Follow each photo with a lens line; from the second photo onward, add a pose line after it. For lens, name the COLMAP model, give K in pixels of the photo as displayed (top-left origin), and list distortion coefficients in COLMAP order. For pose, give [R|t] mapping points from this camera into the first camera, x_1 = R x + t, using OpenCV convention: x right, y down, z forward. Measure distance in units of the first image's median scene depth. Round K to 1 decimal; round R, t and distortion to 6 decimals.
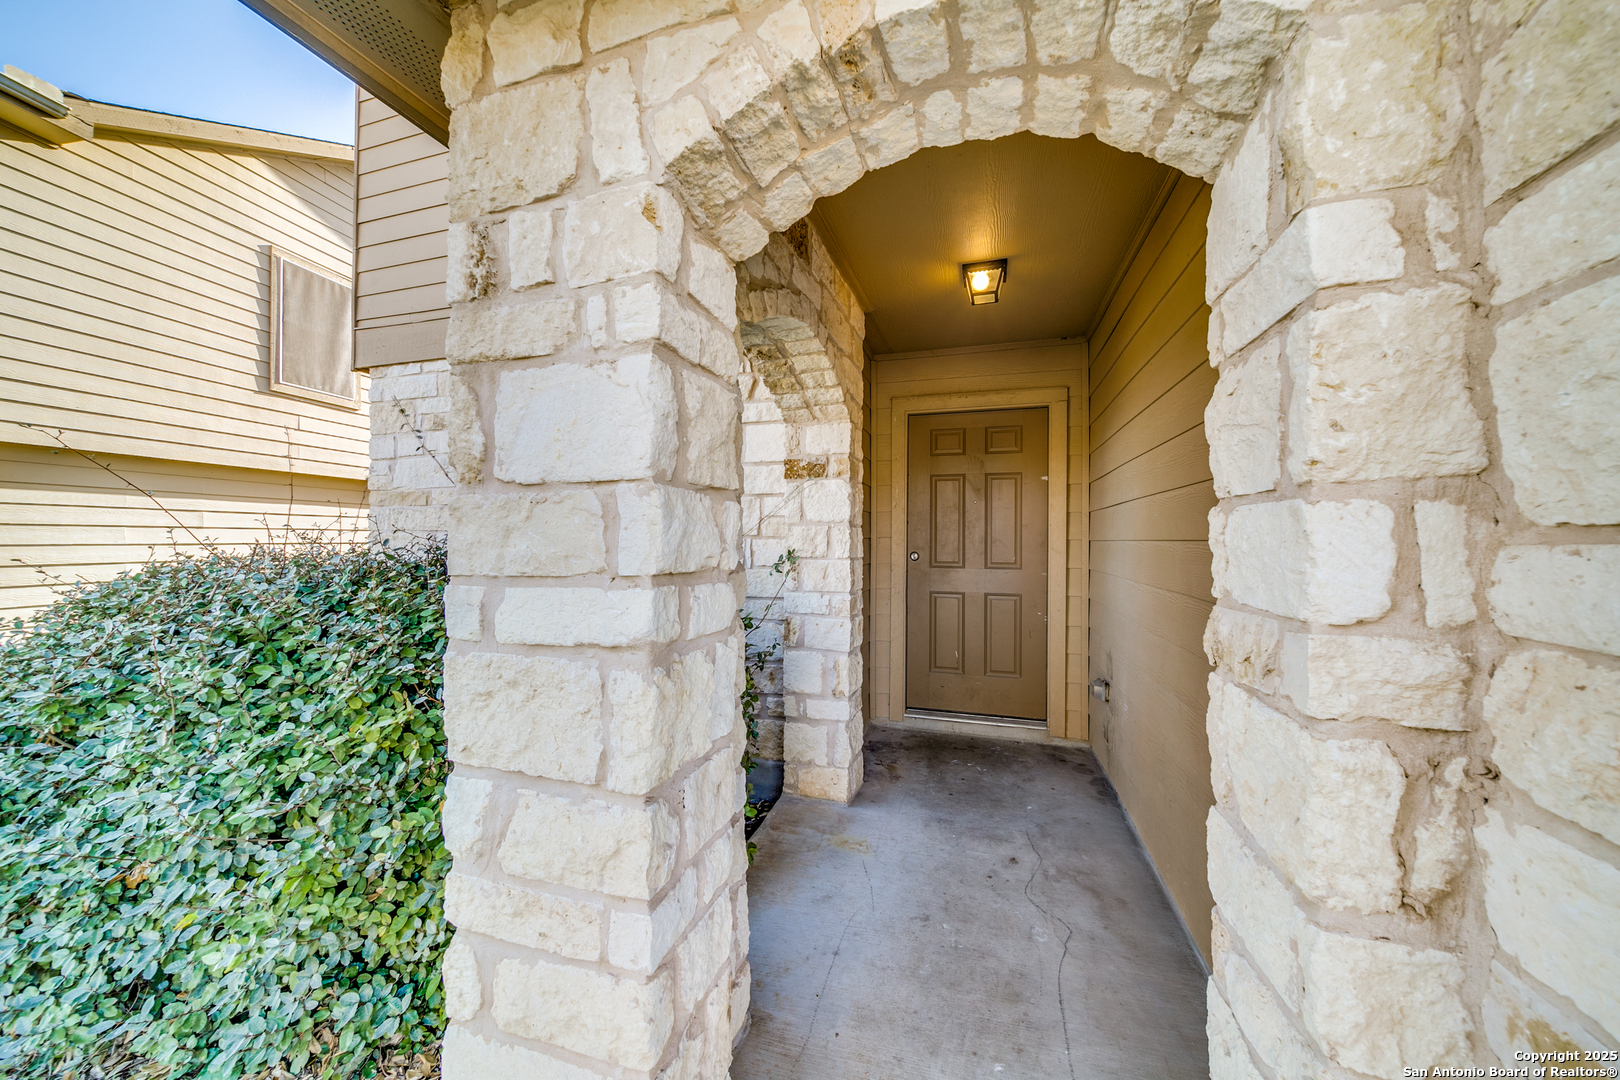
lens RADIAL K [[560.9, 0, 807.5], [0, 560.9, 542.4], [0, 0, 1]] dist [-0.000689, -0.000084]
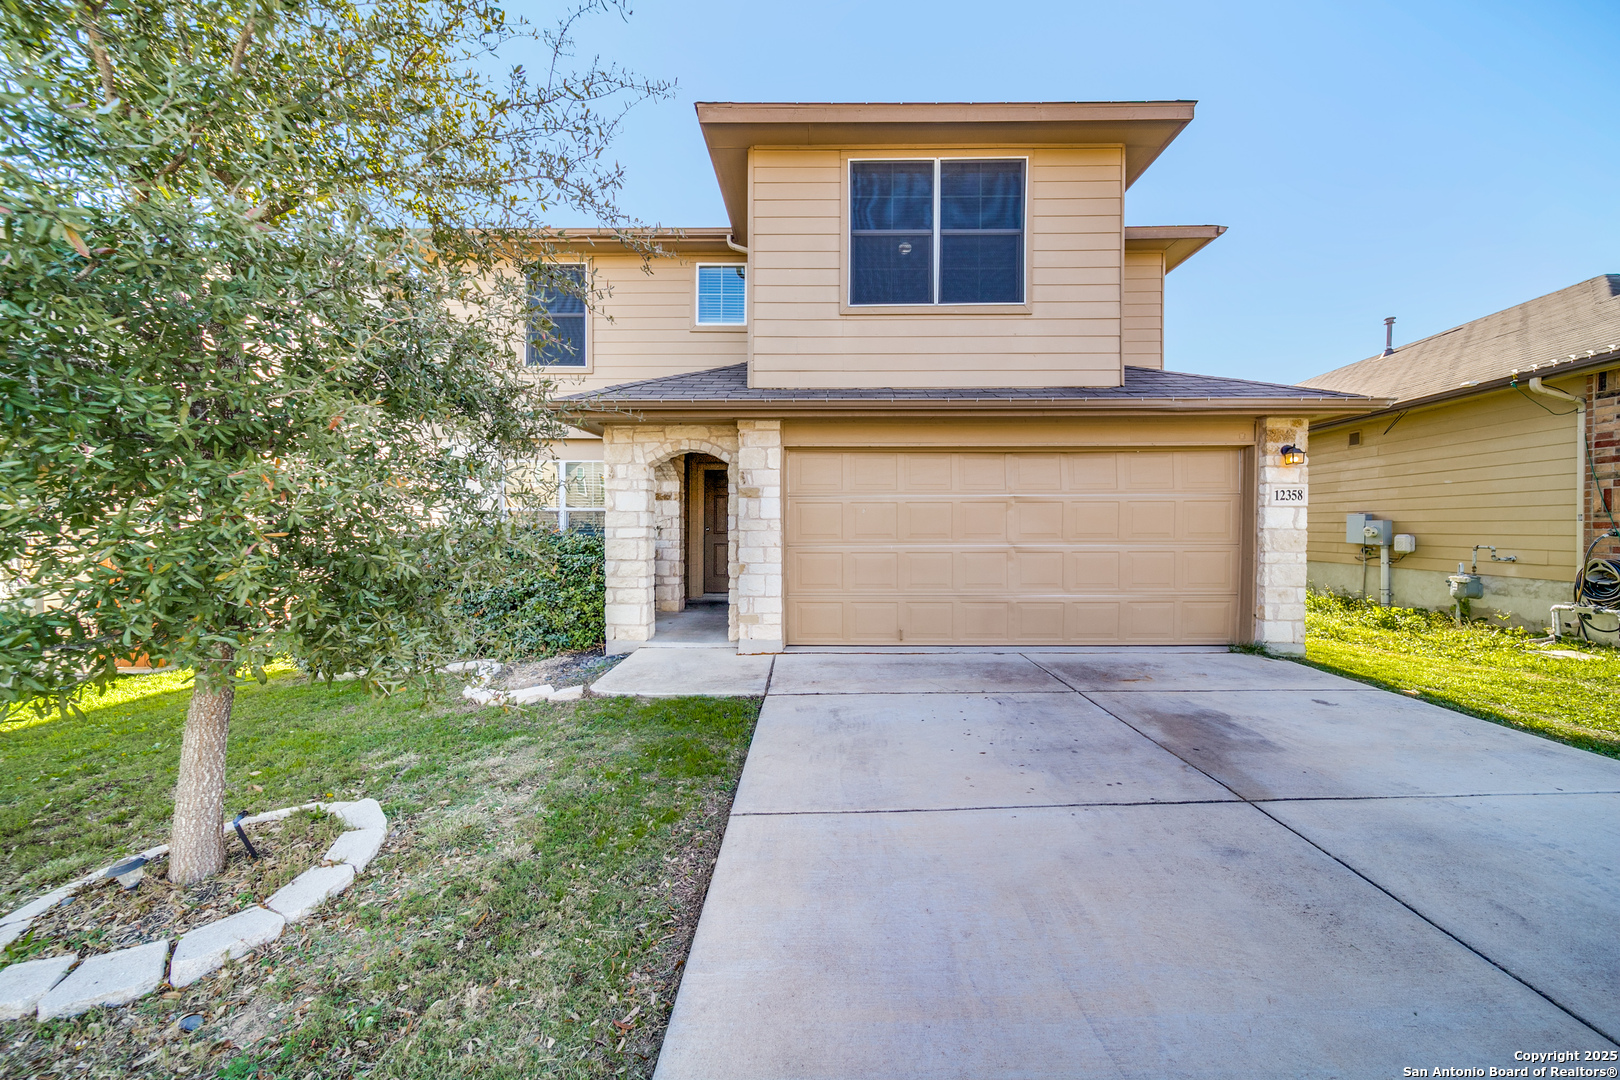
lens RADIAL K [[560.9, 0, 809.9], [0, 560.9, 535.8], [0, 0, 1]] dist [-0.000689, -0.000084]
pose [[0.956886, -0.004065, 0.290435, -0.116540], [0.000729, 0.999933, 0.011592, 0.033257], [-0.290463, -0.010881, 0.956824, -1.904689]]
